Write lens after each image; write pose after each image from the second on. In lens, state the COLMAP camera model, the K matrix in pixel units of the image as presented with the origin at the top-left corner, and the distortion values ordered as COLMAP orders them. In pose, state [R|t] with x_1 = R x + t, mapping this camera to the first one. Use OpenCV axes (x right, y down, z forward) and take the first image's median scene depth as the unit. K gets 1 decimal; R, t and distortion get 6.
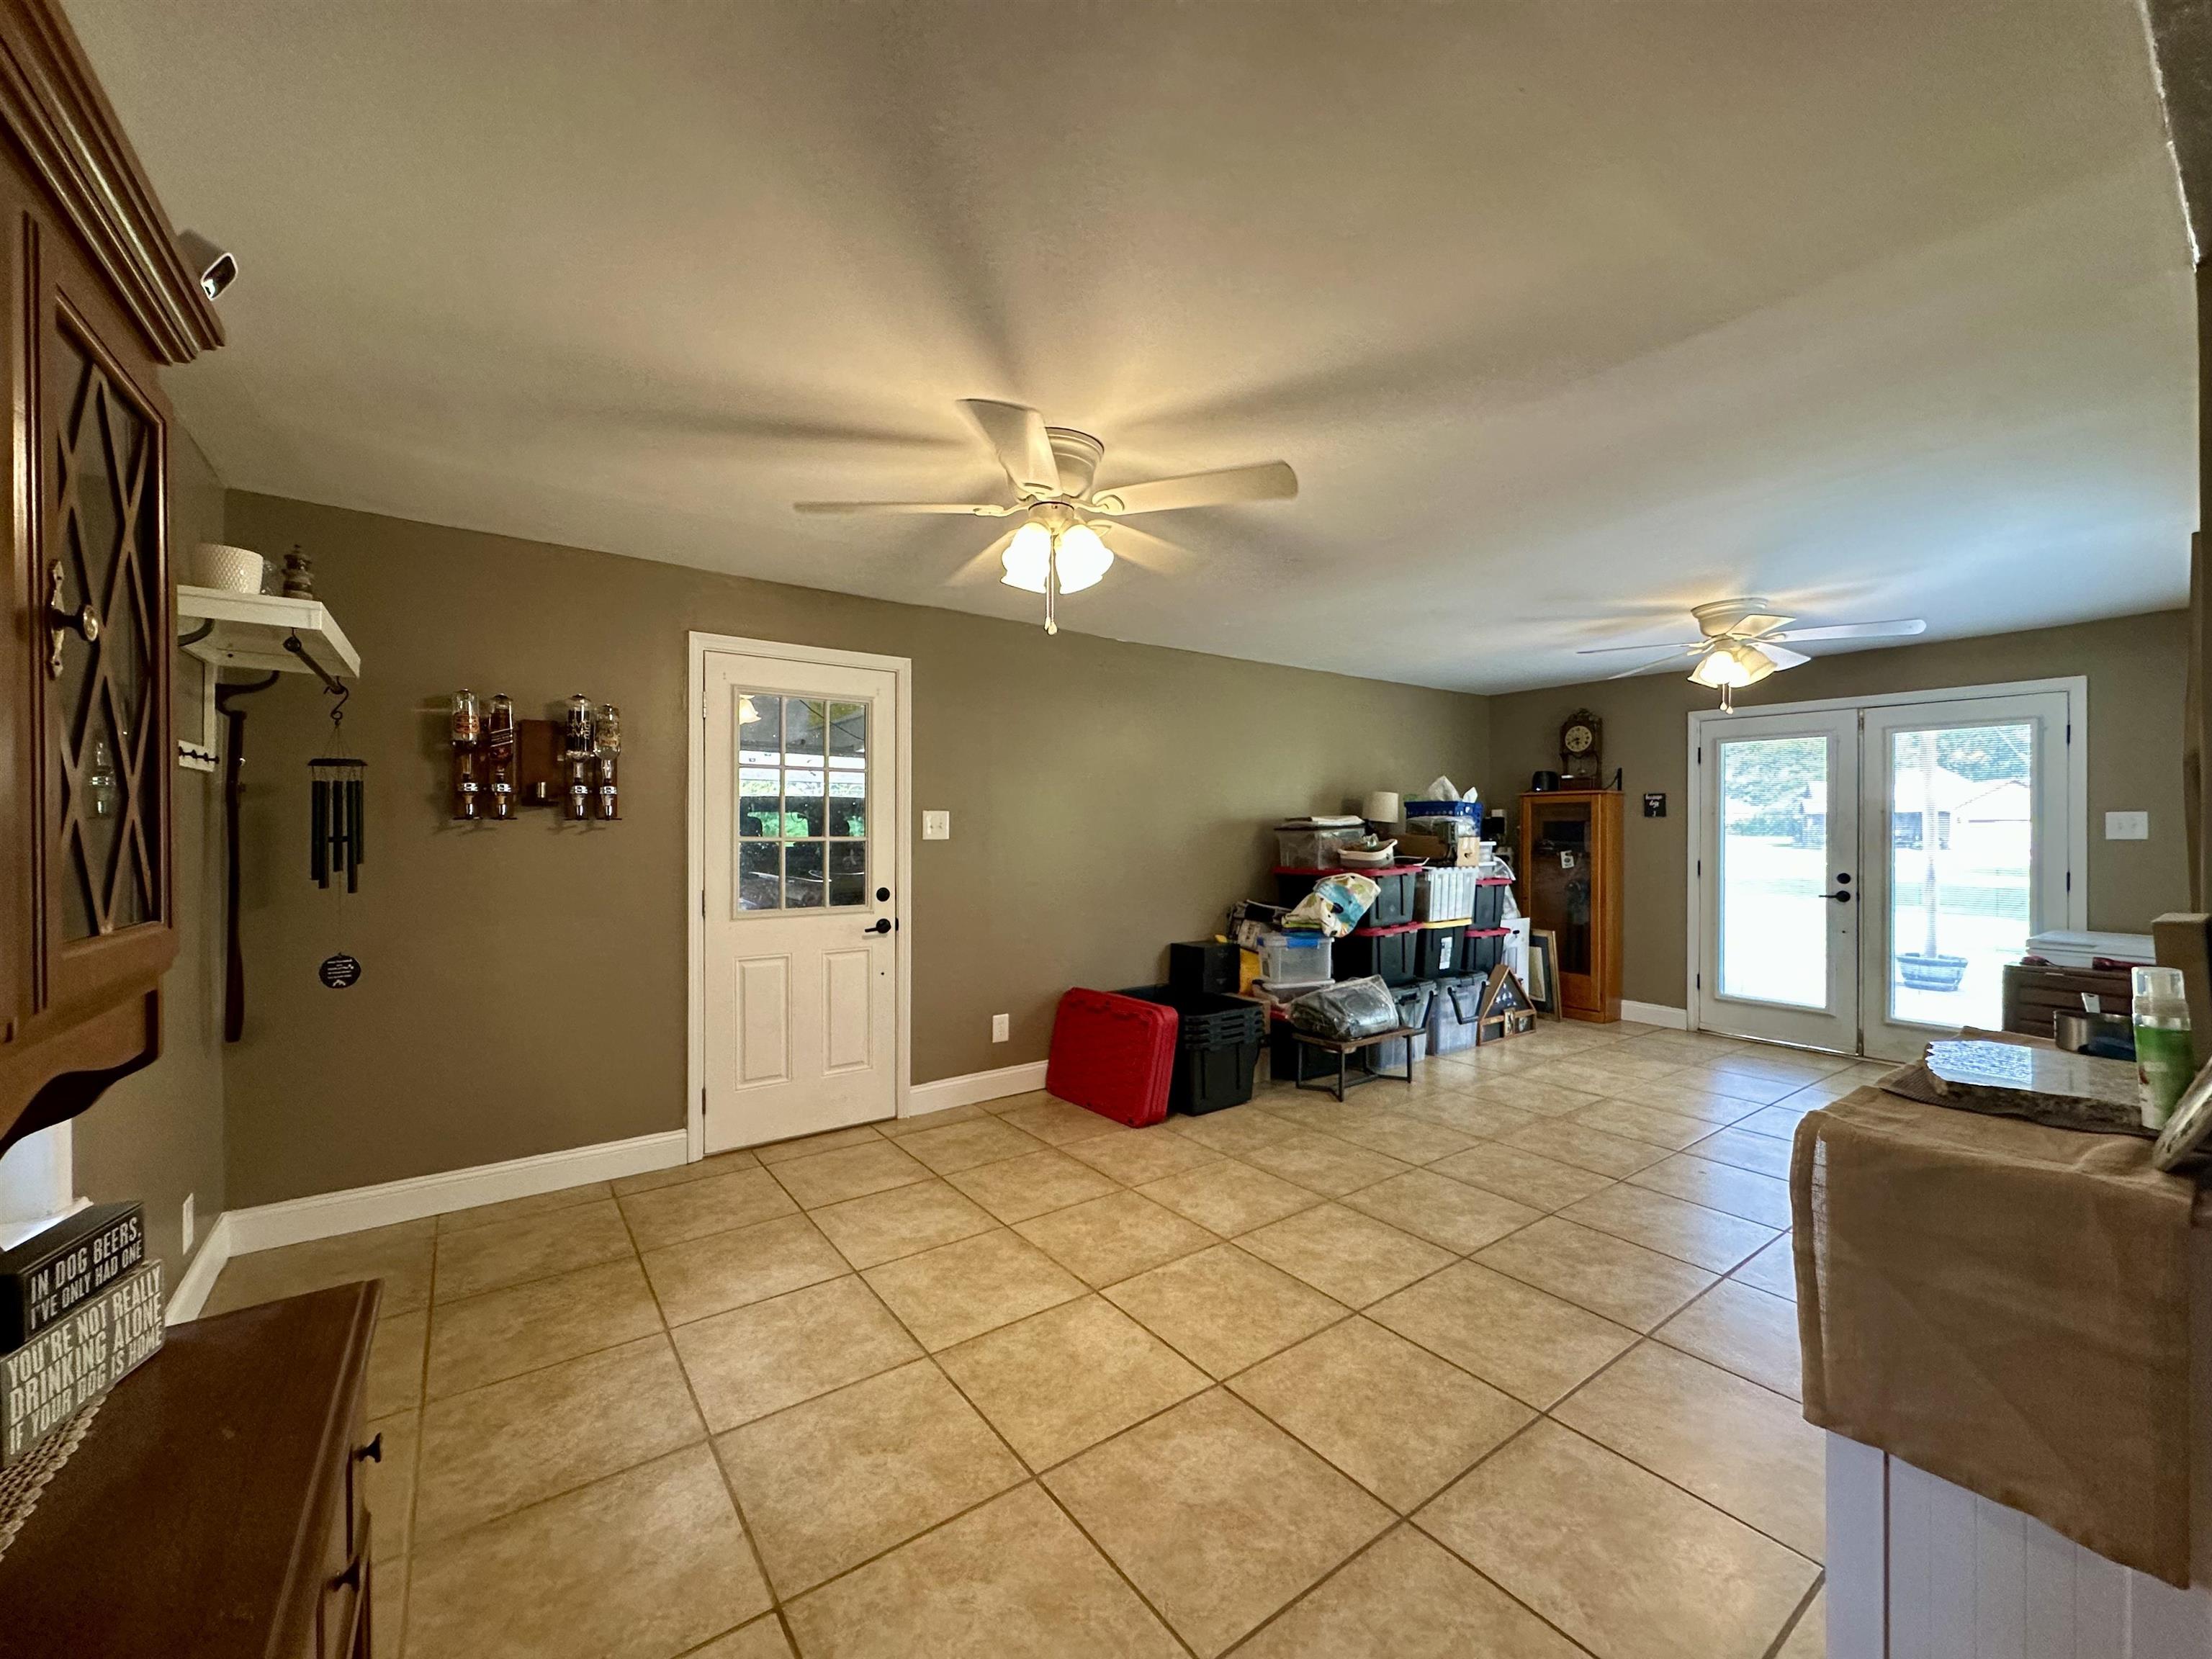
lens RADIAL K [[880.2, 0, 1096.0], [0, 880.2, 828.9], [0, 0, 1]] dist [-0.002181, 0.000449]
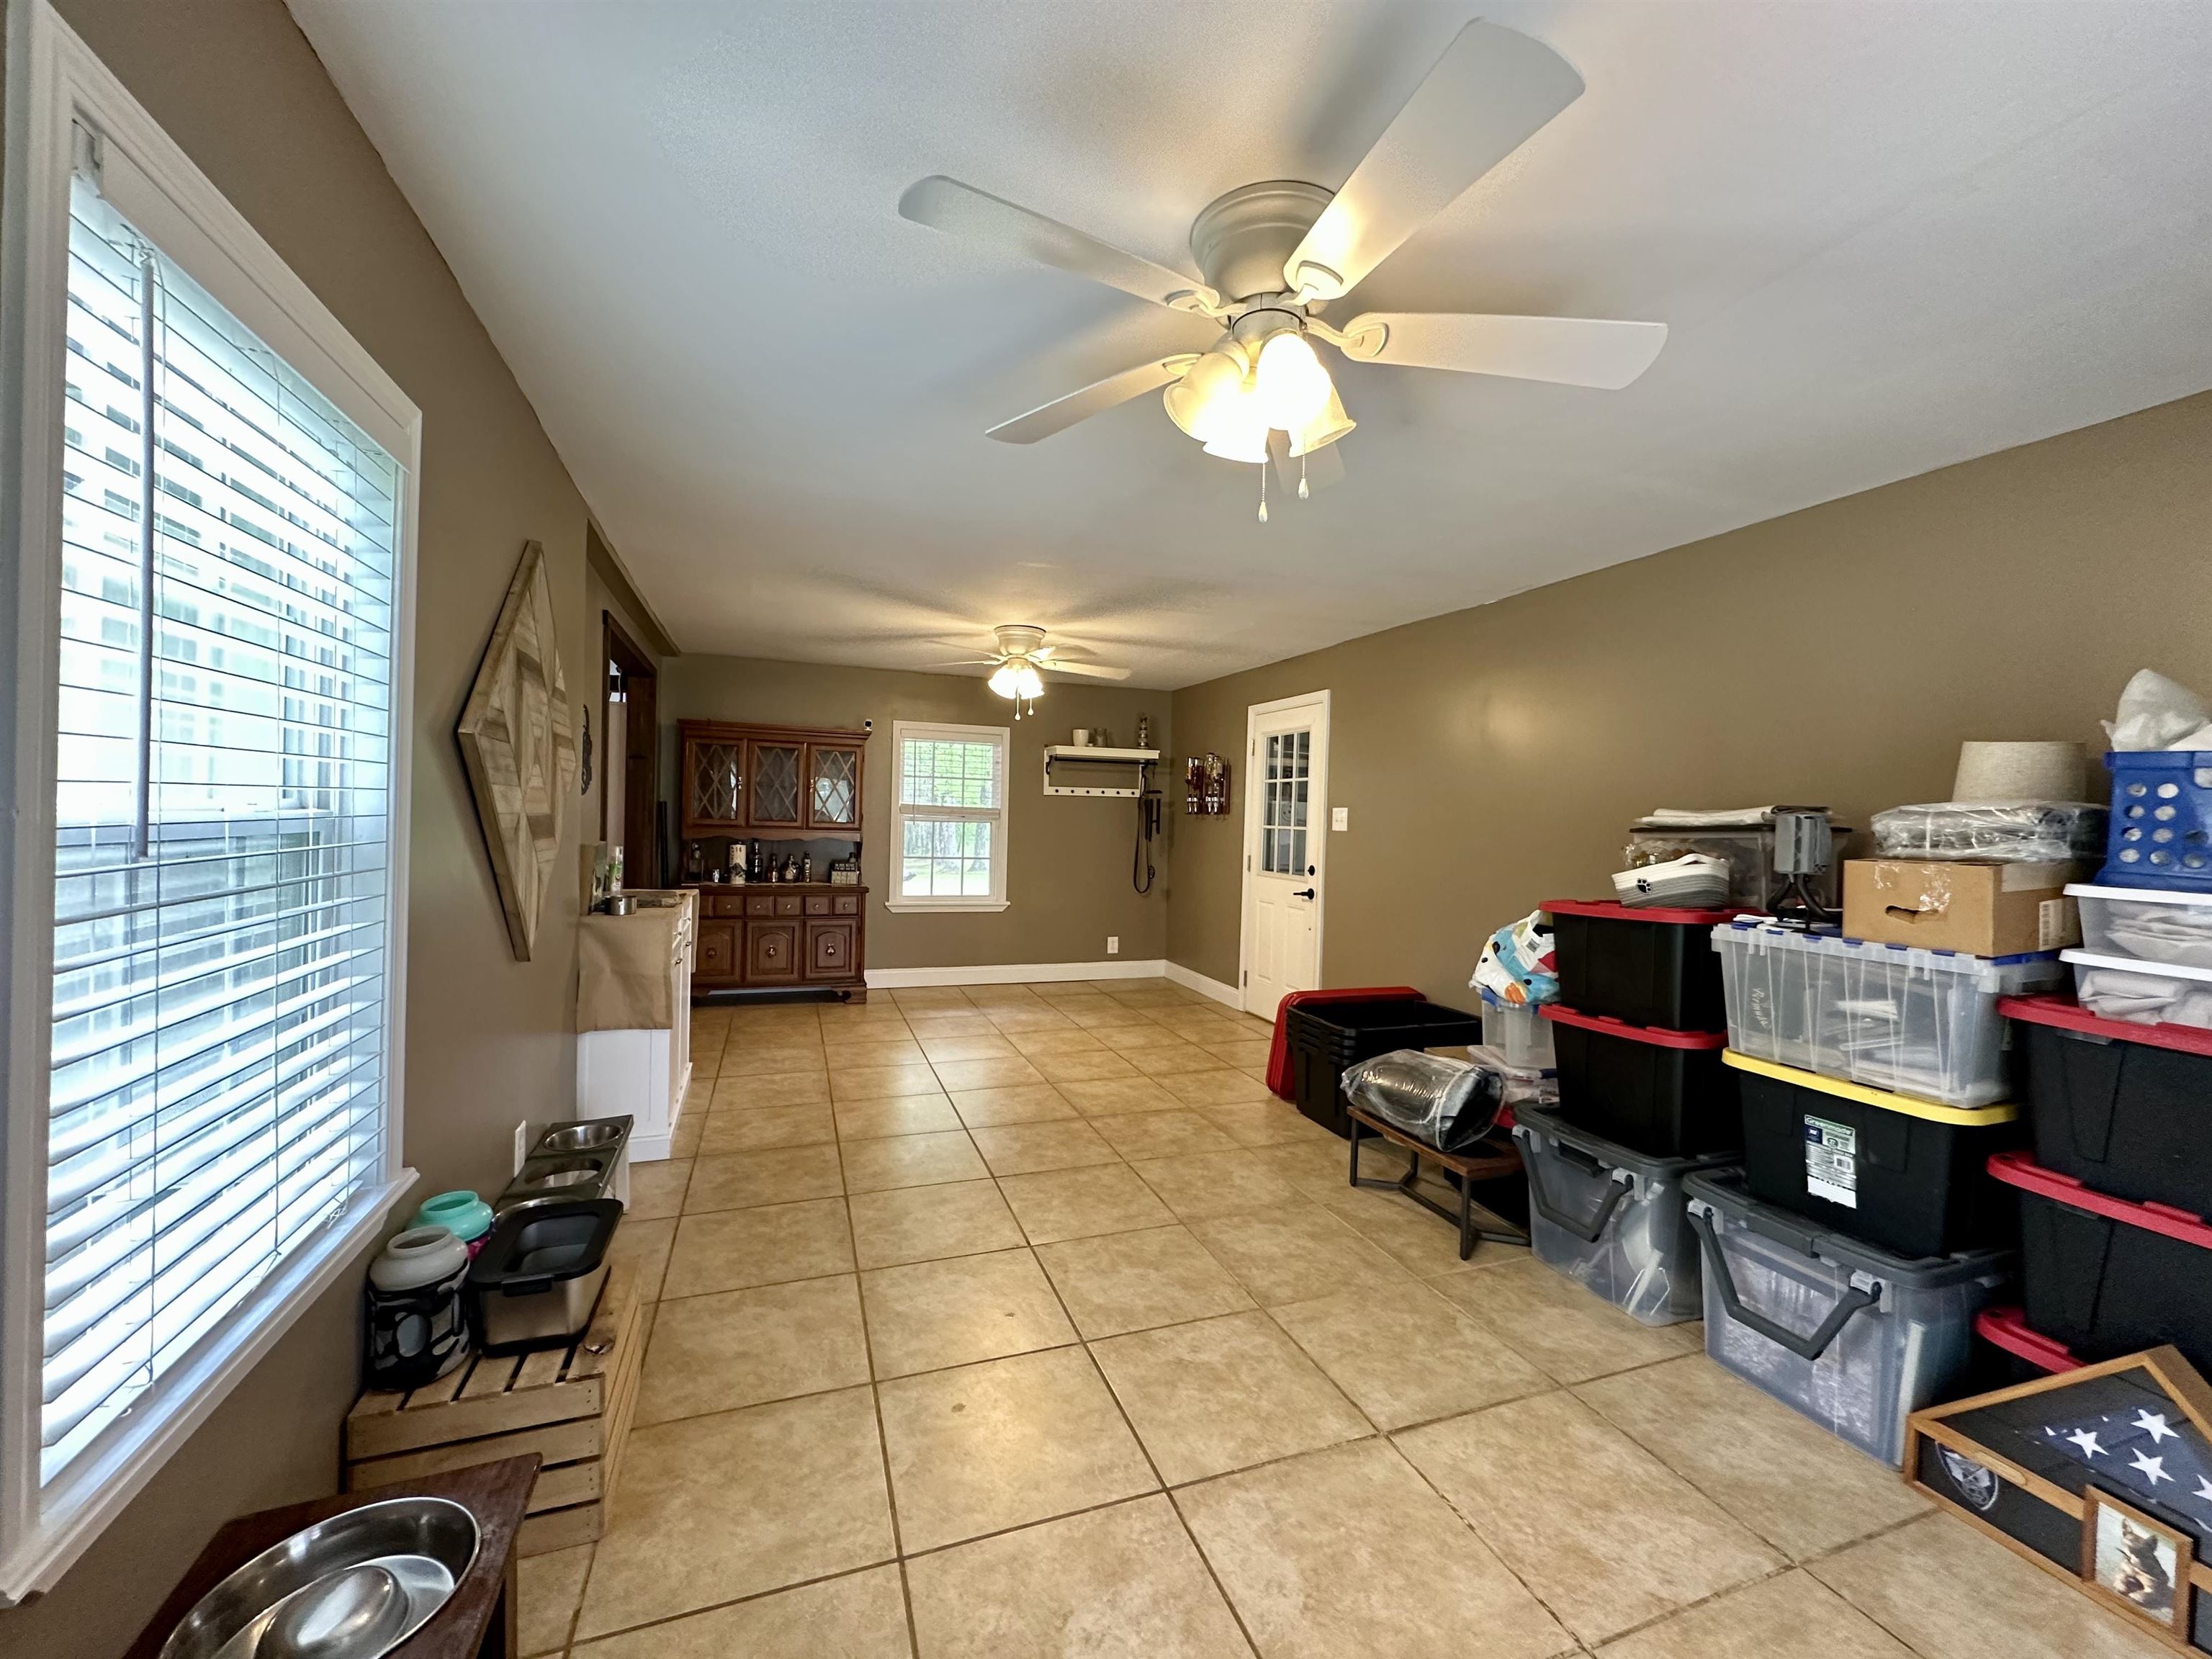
lens RADIAL K [[874.8, 0, 1112.1], [0, 874.8, 828.6], [0, 0, 1]] dist [-0.000194, 0.000208]
pose [[-0.264582, 0.005047, -0.964350, 1.189656], [-0.028591, 0.999506, 0.013075, 0.002275], [0.963939, 0.031031, -0.264306, 1.120950]]
